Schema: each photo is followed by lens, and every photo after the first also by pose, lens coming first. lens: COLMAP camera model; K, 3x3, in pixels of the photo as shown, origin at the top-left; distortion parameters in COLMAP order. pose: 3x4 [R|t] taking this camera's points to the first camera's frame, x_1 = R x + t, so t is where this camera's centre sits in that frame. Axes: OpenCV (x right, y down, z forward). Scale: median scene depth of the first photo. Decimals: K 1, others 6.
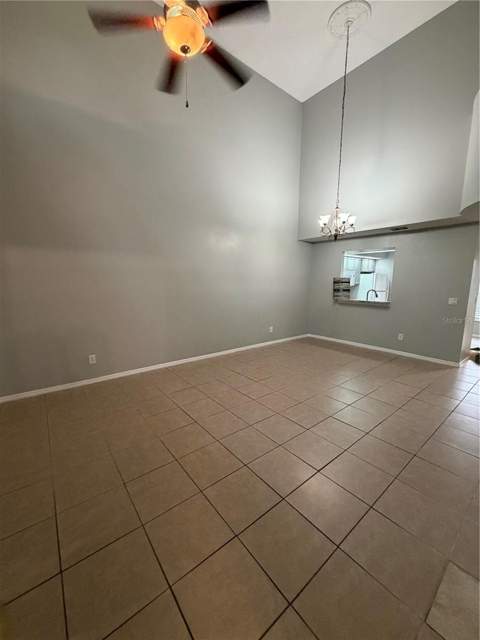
lens RADIAL K [[258.9, 0, 240.0], [0, 258.9, 320.0], [0, 0, 1]] dist [-0.000913, -0.000426]
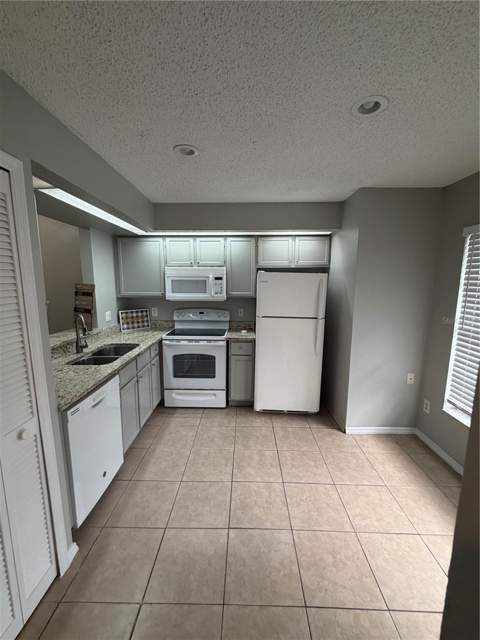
lens RADIAL K [[258.9, 0, 240.0], [0, 258.9, 320.0], [0, 0, 1]] dist [-0.000913, -0.000426]
pose [[0.775373, 0.086544, -0.625545, 0.901019], [-0.089918, 0.995602, 0.026287, -0.134872], [0.625069, 0.035865, 0.779745, 0.807669]]
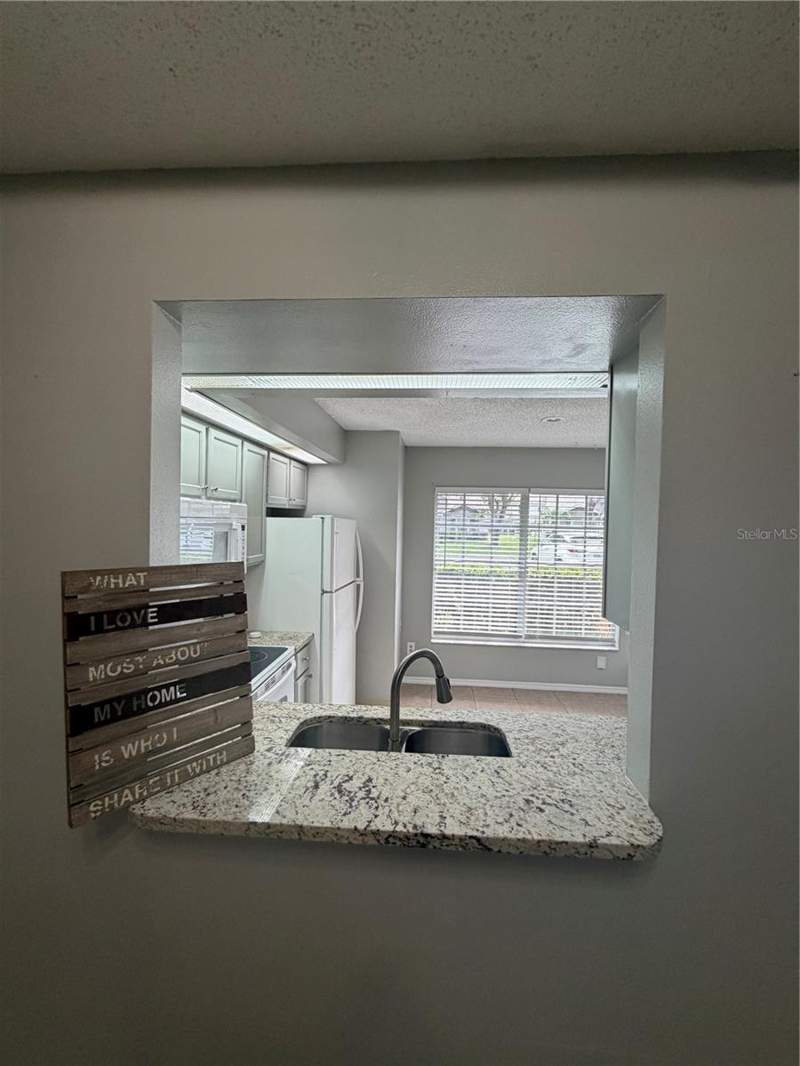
lens RADIAL K [[431.3, 0, 400.0], [0, 431.3, 533.0], [0, 0, 1]] dist [-0.000913, -0.000426]
pose [[0.684663, -0.010420, 0.728785, 0.333112], [0.095450, 0.992568, -0.075480, -0.153526], [-0.722582, 0.121241, 0.680570, 0.816318]]
